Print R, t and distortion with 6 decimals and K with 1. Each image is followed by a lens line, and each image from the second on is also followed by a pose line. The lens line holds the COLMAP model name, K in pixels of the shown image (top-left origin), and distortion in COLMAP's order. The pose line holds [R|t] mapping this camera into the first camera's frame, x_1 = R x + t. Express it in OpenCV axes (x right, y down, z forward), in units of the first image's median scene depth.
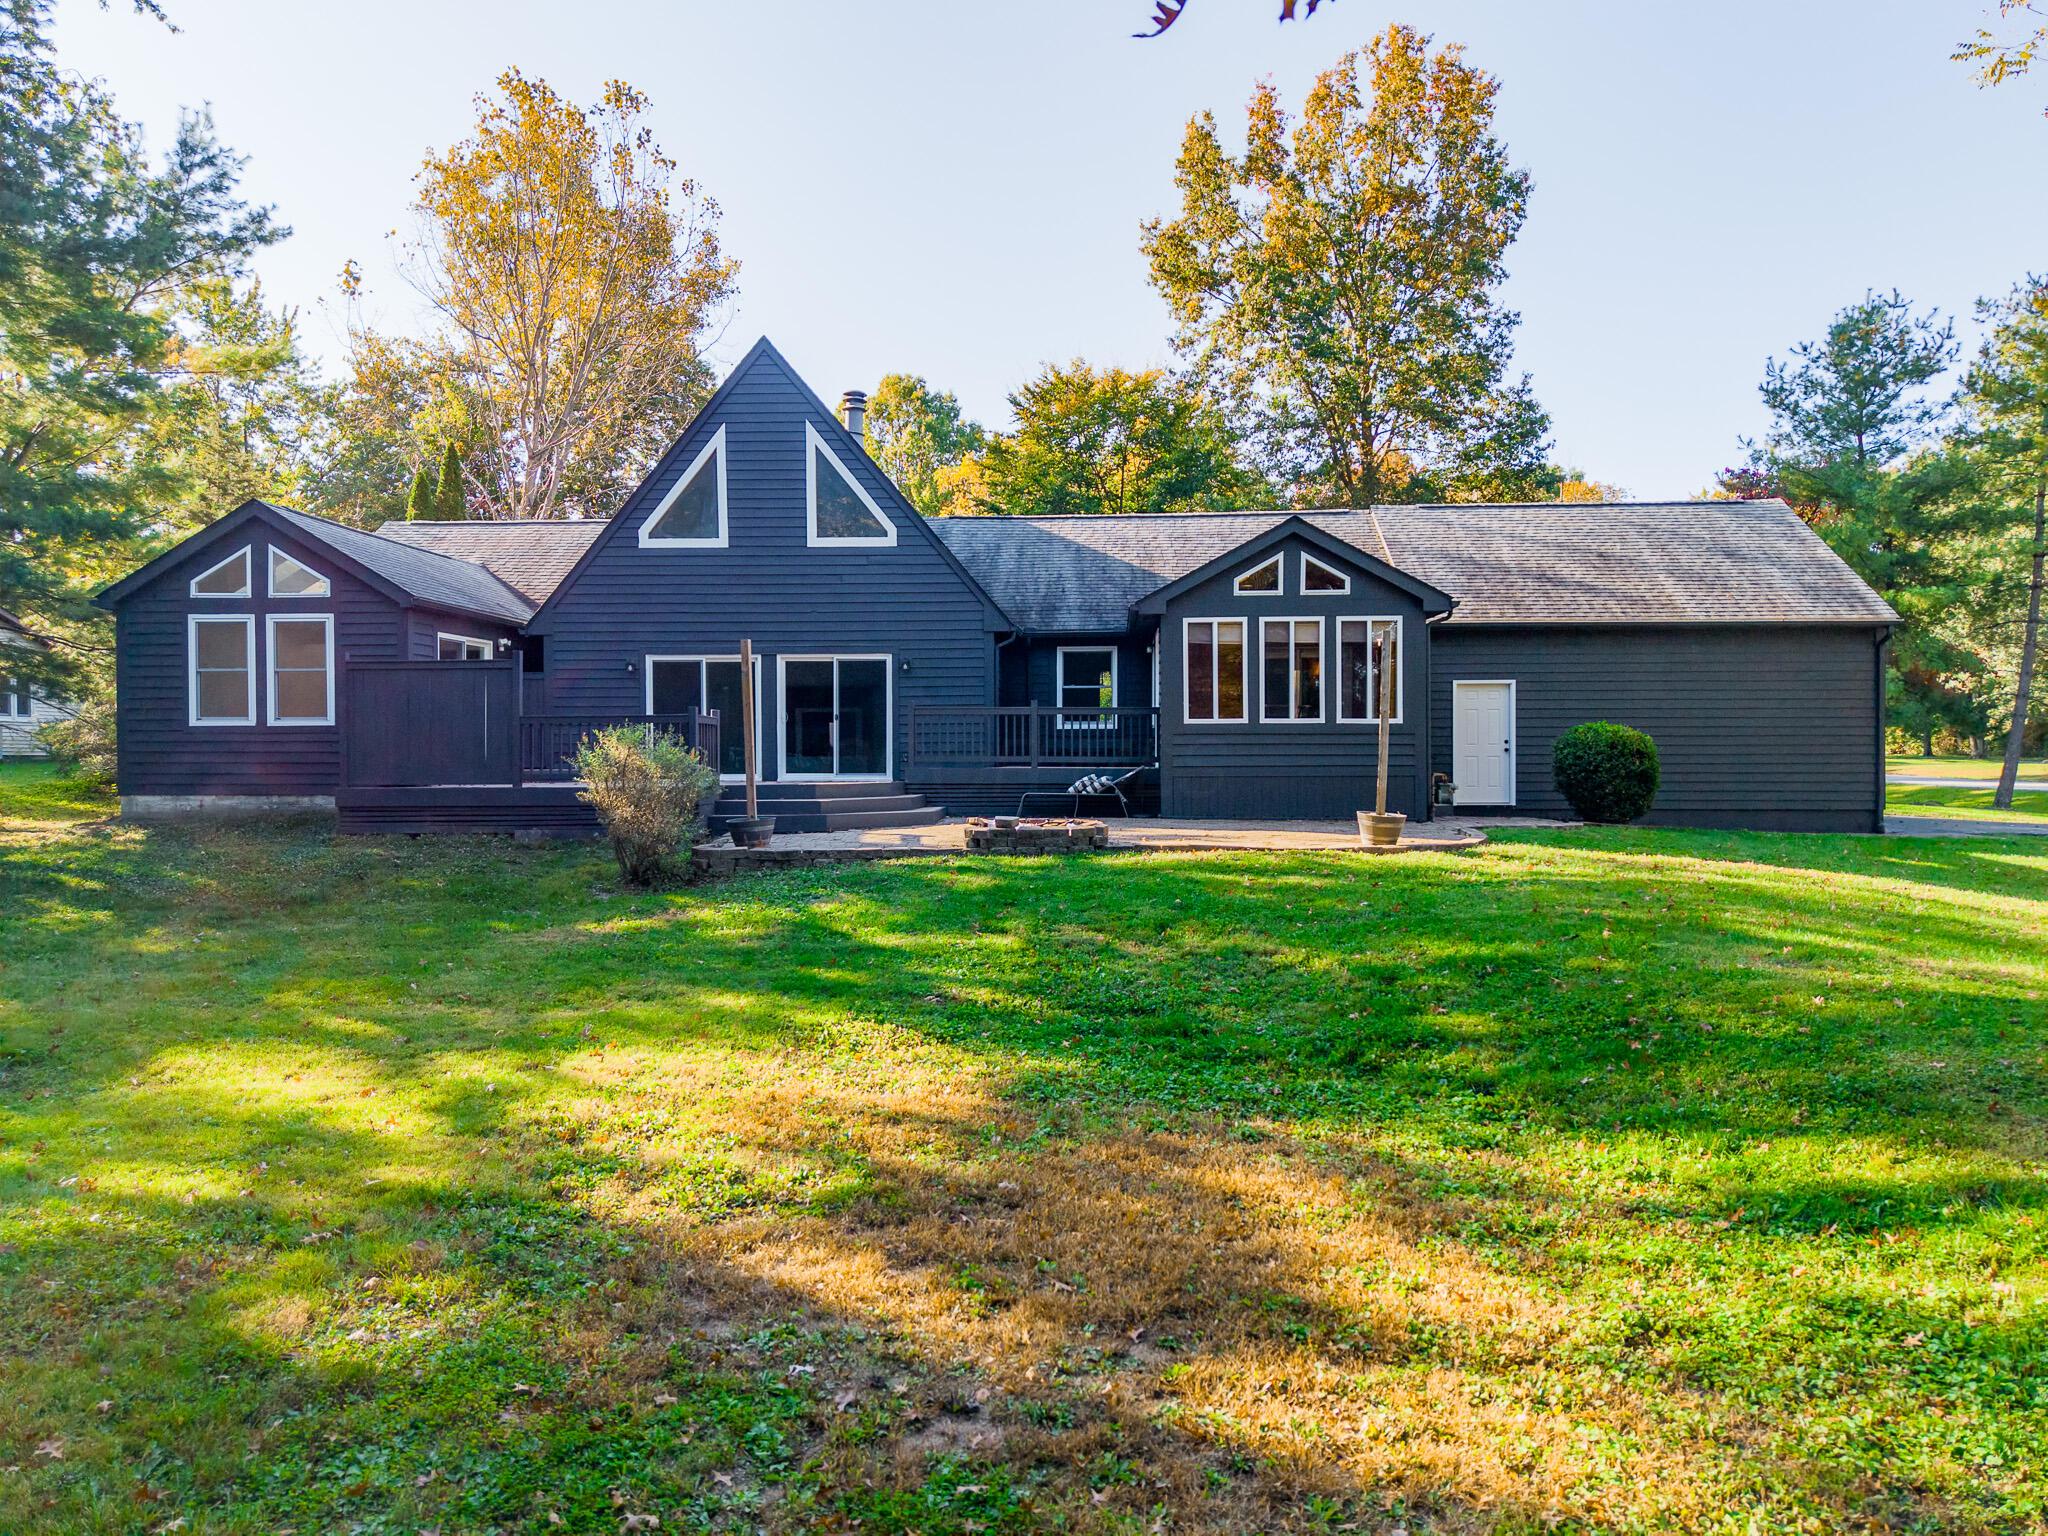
lens RADIAL K [[1378.3, 0, 1025.8], [0, 1378.3, 766.8], [0, 0, 1]] dist [0.024007, -0.024546]
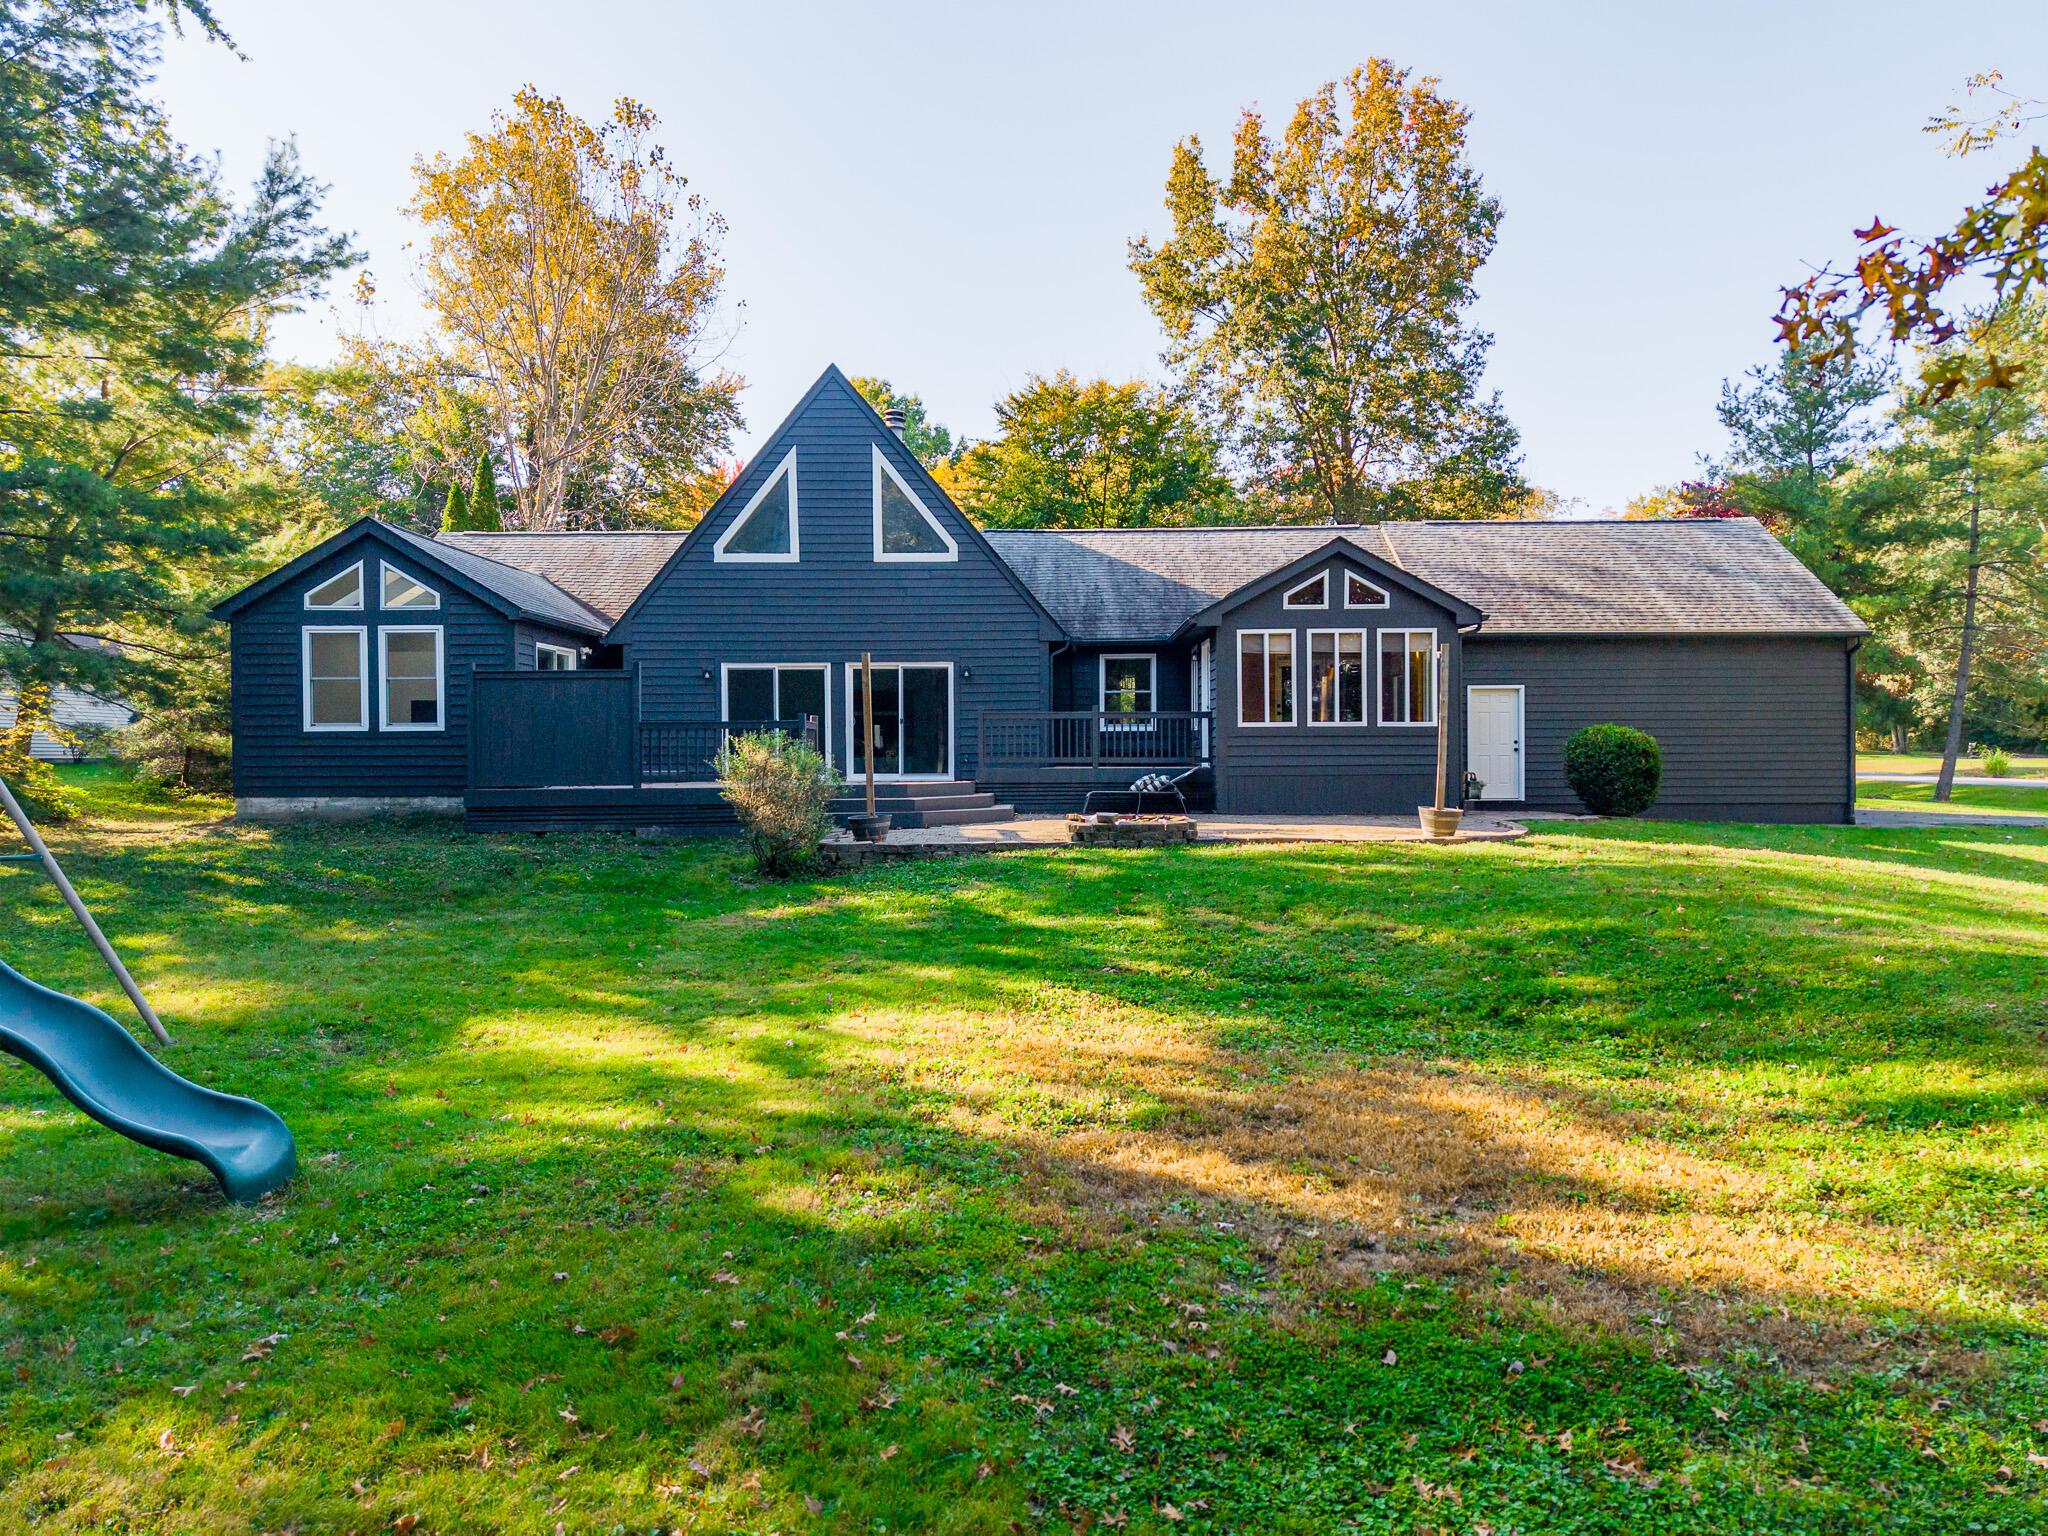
lens RADIAL K [[1378.3, 0, 1026.0], [0, 1378.3, 765.9], [0, 0, 1]] dist [0.024007, -0.024546]
pose [[0.998942, -0.003820, 0.045840, -0.098930], [0.003769, 0.999992, 0.001188, -0.002350], [-0.045844, -0.001014, 0.998948, -0.077414]]
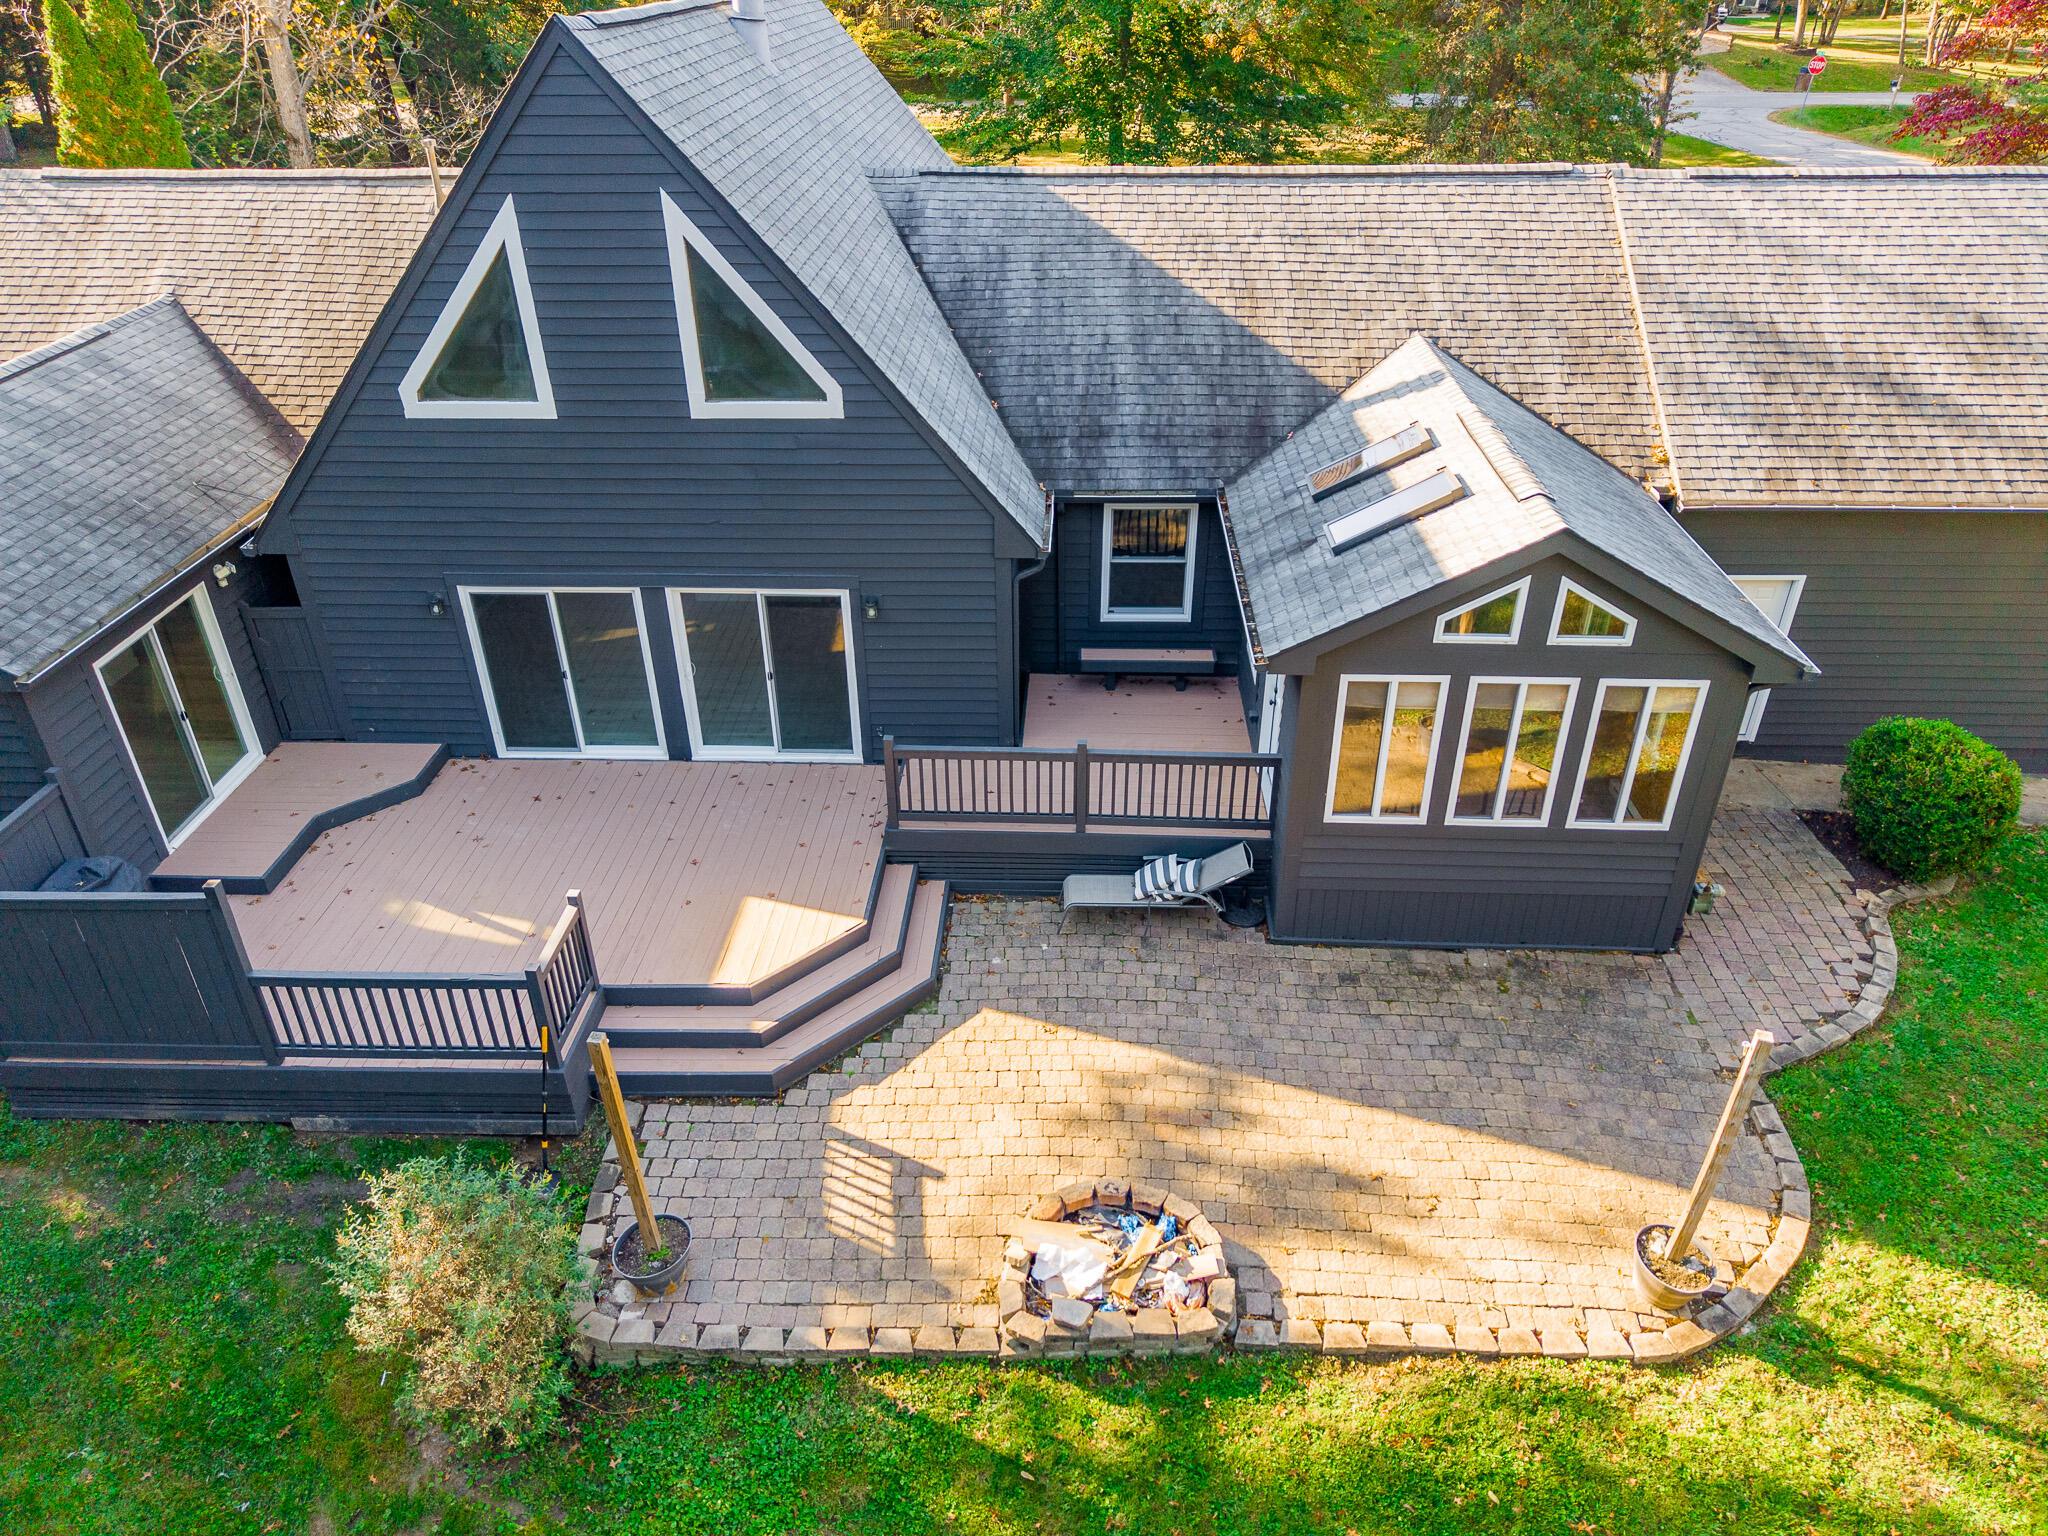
lens RADIAL K [[1378.3, 0, 1033.7], [0, 1378.3, 767.4], [0, 0, 1]] dist [0.024007, -0.024546]
pose [[0.999605, -0.015048, 0.023757, -0.032170], [0.000715, 0.858115, 0.513456, -0.365411], [-0.028113, -0.513236, 0.857787, 0.455101]]
